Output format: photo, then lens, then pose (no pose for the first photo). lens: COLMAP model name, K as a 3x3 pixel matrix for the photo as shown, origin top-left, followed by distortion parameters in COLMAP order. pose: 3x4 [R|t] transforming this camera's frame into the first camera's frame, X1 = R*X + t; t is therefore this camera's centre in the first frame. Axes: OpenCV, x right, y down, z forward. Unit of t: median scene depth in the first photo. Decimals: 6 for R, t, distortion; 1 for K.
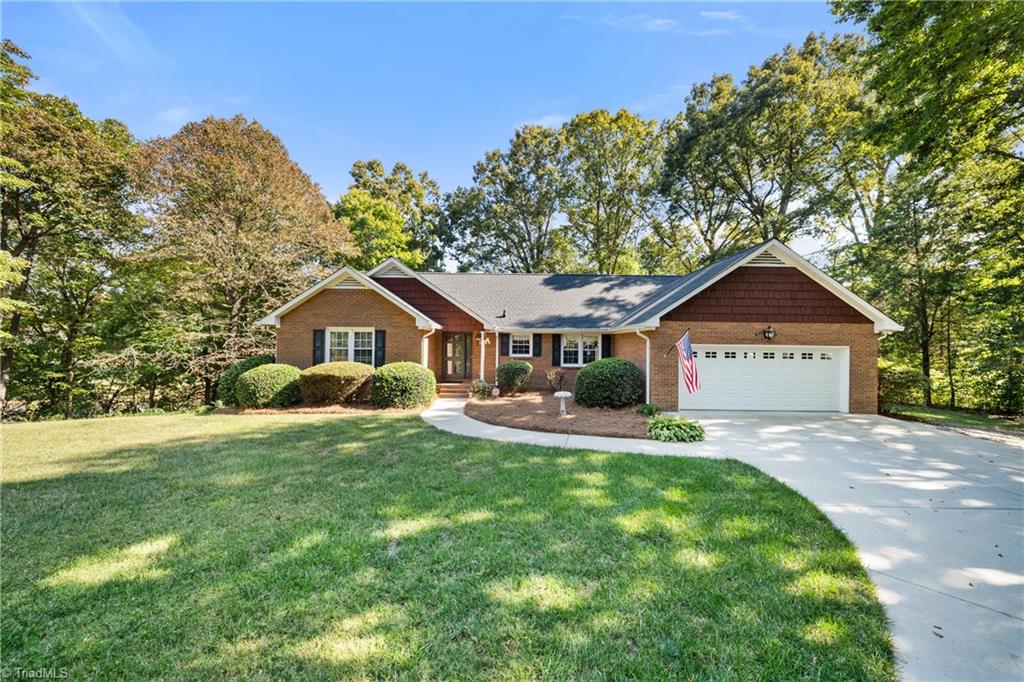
lens RADIAL K [[354.2, 0, 514.6], [0, 354.2, 339.9], [0, 0, 1]] dist [0.000371, -0.000116]
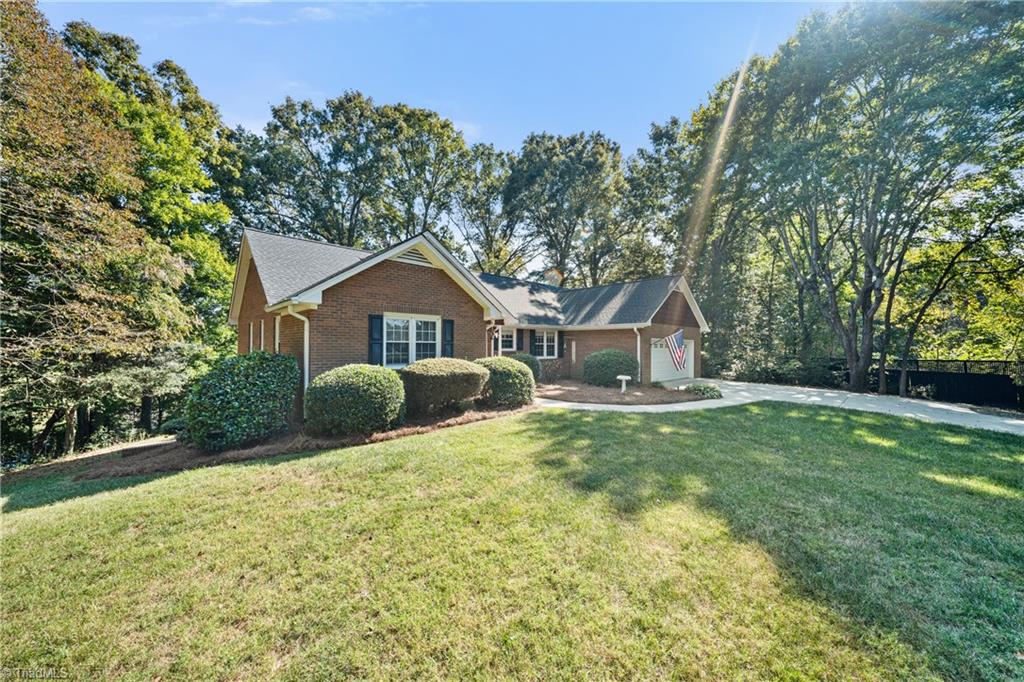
lens RADIAL K [[354.2, 0, 514.6], [0, 354.2, 339.9], [0, 0, 1]] dist [0.000371, -0.000116]
pose [[0.744651, 0.002369, 0.667449, -0.815655], [-0.003964, 0.999992, 0.000873, 0.018334], [-0.667442, -0.003296, 0.744655, 0.279585]]
